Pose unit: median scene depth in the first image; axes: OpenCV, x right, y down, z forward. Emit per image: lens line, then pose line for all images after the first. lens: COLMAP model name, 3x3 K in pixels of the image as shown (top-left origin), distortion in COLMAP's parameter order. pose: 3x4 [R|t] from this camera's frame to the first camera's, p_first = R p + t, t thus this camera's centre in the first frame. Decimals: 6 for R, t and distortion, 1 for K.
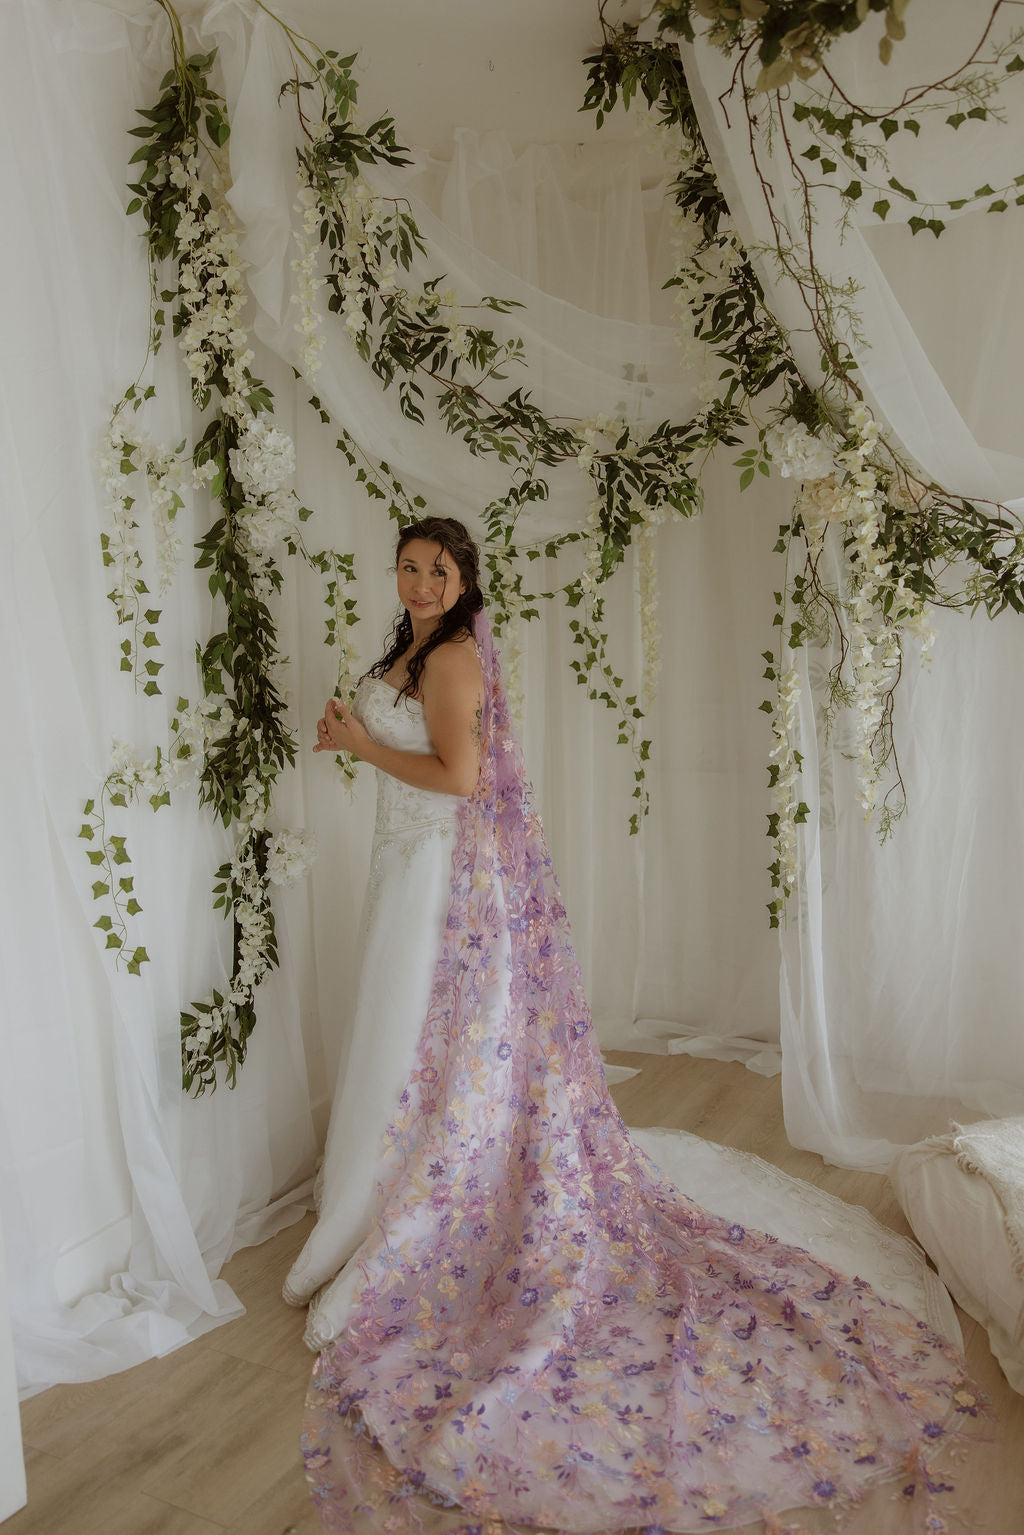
lens RADIAL K [[1126.7, 0, 494.4], [0, 1126.7, 757.9], [0, 0, 1]] dist [-0.000709, 0.001752]
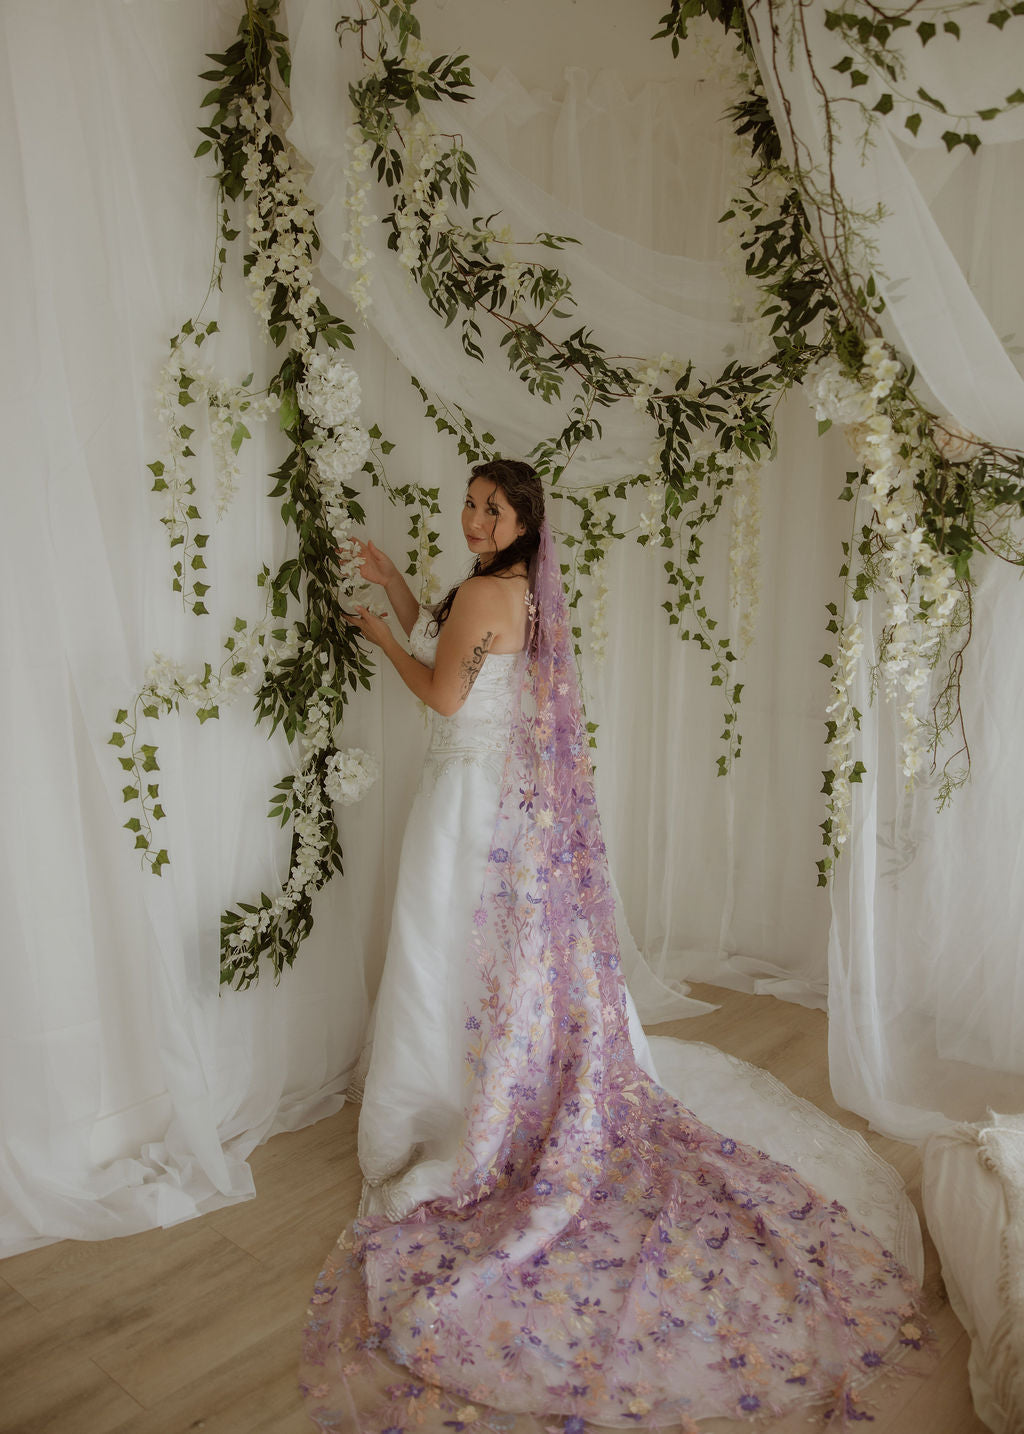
lens RADIAL K [[1027.9, 0, 539.4], [0, 1027.9, 706.5], [0, 0, 1]] dist [0.002378, -0.001722]
pose [[0.981376, 0.069944, -0.178911, 0.180062], [-0.064882, 0.997314, 0.033993, -0.022048], [0.180808, -0.021752, 0.983278, 0.094870]]
